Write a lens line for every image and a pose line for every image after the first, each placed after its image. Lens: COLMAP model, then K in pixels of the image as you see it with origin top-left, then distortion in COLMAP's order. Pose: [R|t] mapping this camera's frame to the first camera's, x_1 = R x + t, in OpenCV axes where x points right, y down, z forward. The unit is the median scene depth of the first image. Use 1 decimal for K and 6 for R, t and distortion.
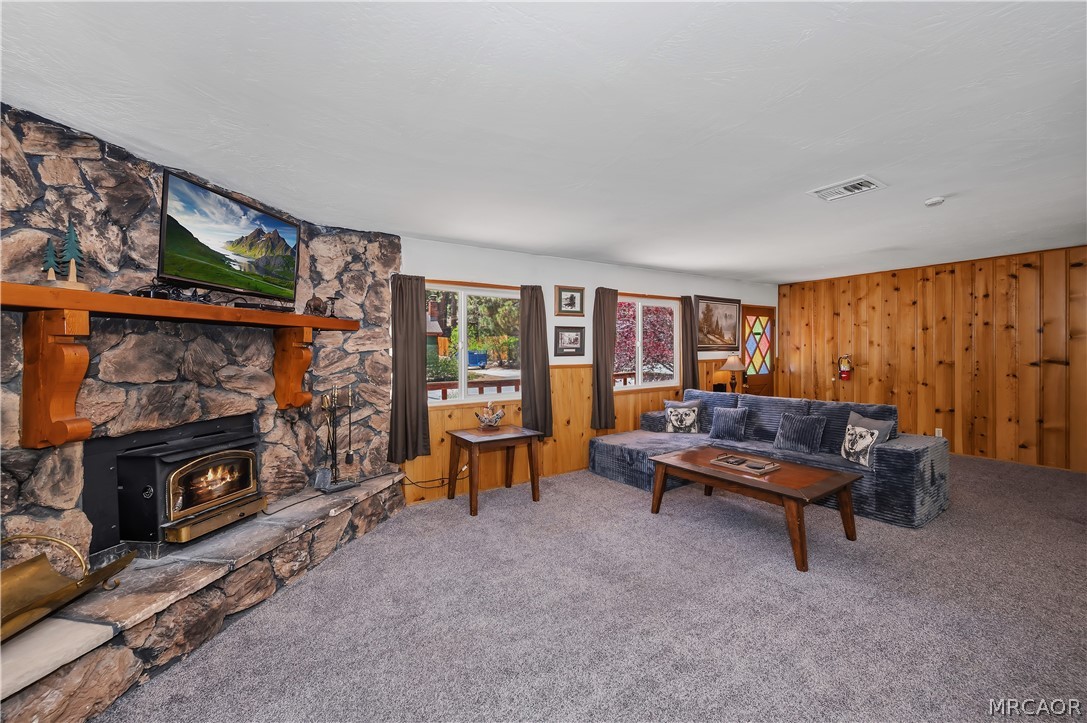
lens RADIAL K [[450.5, 0, 544.5], [0, 450.5, 370.5], [0, 0, 1]] dist [-0.000407, -0.000092]
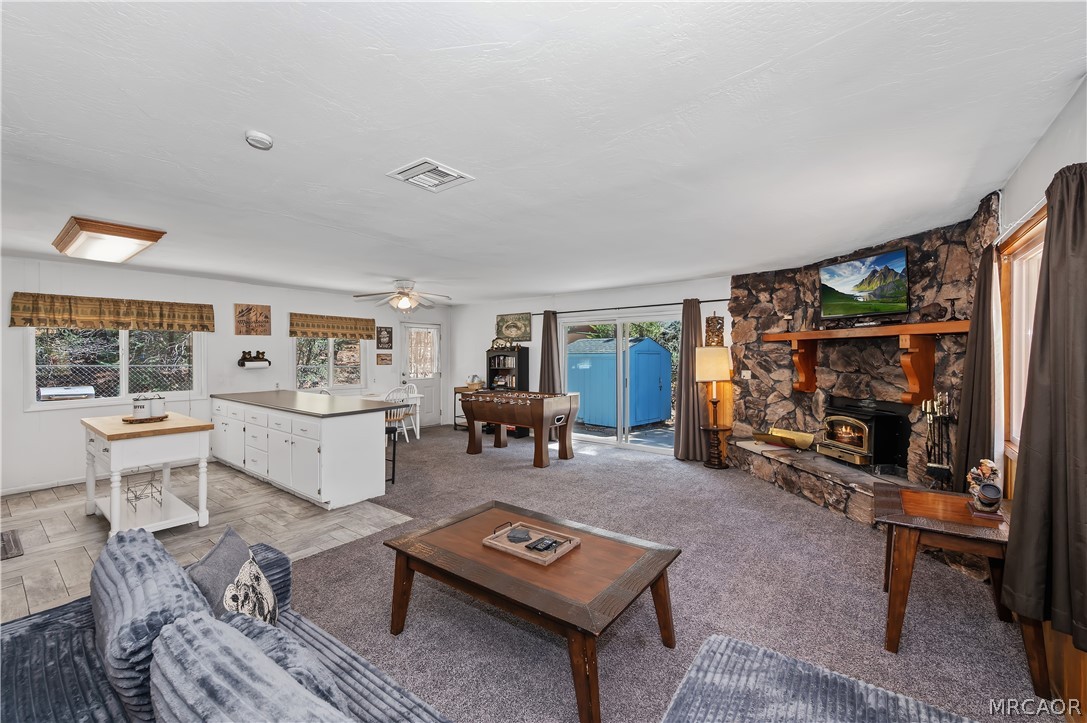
lens RADIAL K [[431.9, 0, 542.2], [0, 431.9, 358.1], [0, 0, 1]] dist [0.009480, 0.000042]
pose [[-0.953891, 0.019917, -0.299490, 0.548809], [0.004722, 0.998668, 0.051372, -0.081047], [0.300115, 0.047589, -0.952715, 1.451868]]
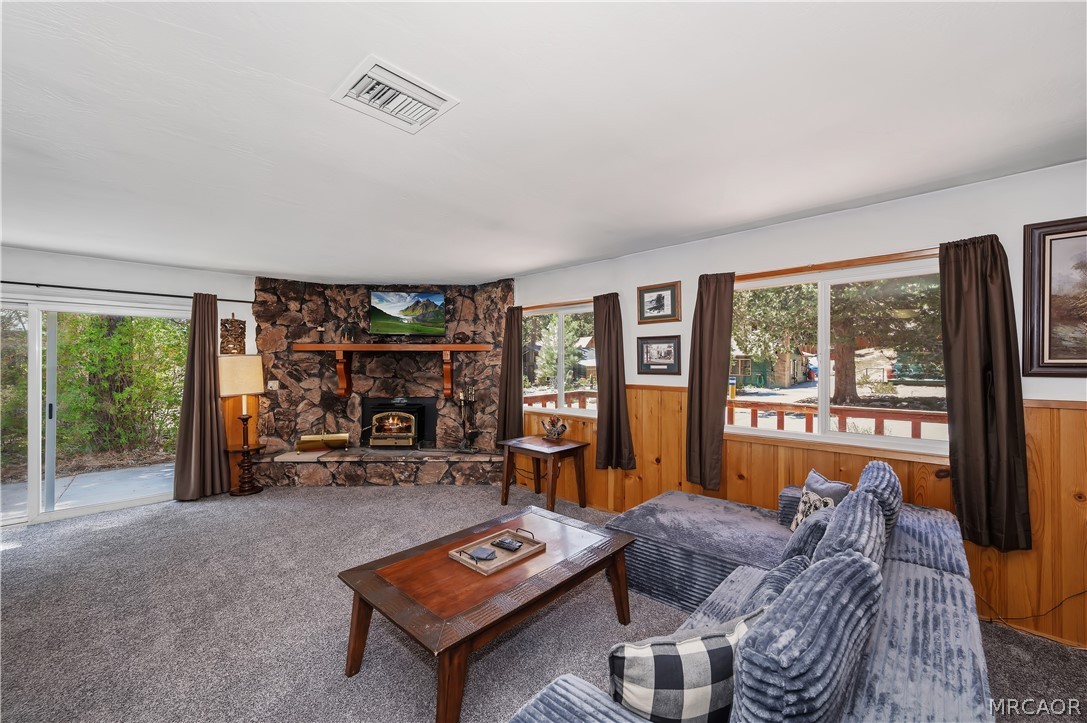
lens RADIAL K [[437.9, 0, 531.7], [0, 437.9, 369.2], [0, 0, 1]] dist [-0.000303, -0.000074]
pose [[0.182759, 0.028276, -0.982751, 0.962137], [-0.041371, 0.998922, 0.021048, -0.061513], [0.982287, 0.036811, 0.183732, 0.832112]]
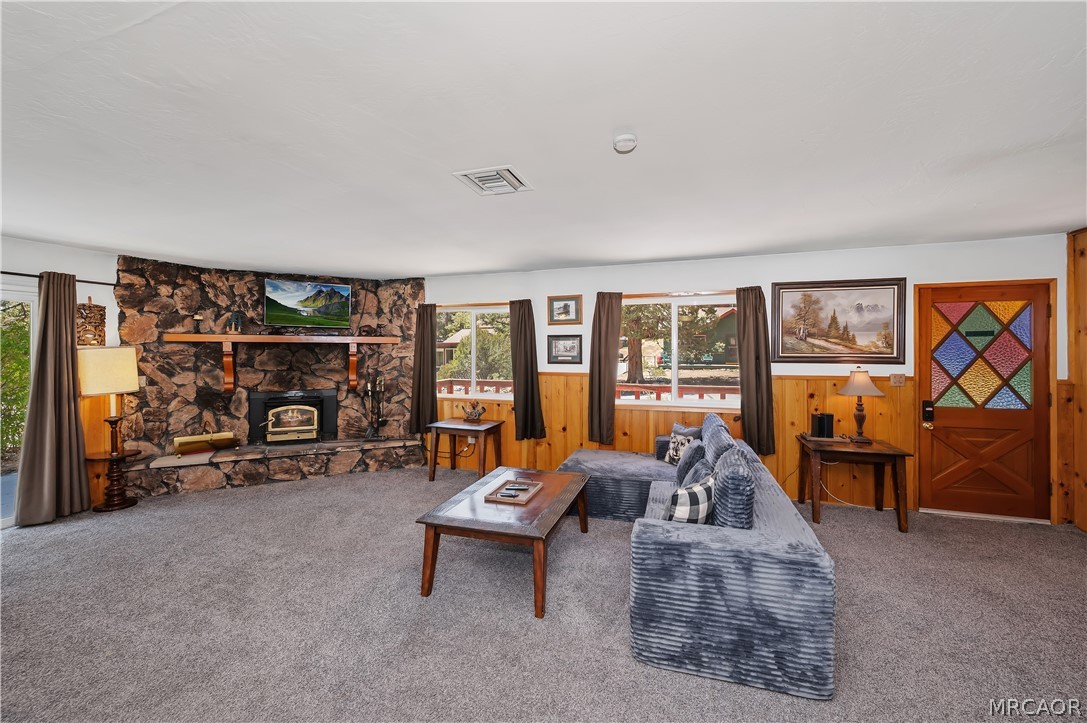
lens RADIAL K [[456.8, 0, 531.3], [0, 456.8, 360.7], [0, 0, 1]] dist [0.000093, -0.000262]
pose [[0.581373, 0.030484, -0.813066, 1.087490], [-0.039702, 0.999170, 0.009072, -0.058582], [0.812668, 0.027006, 0.582101, 0.434279]]
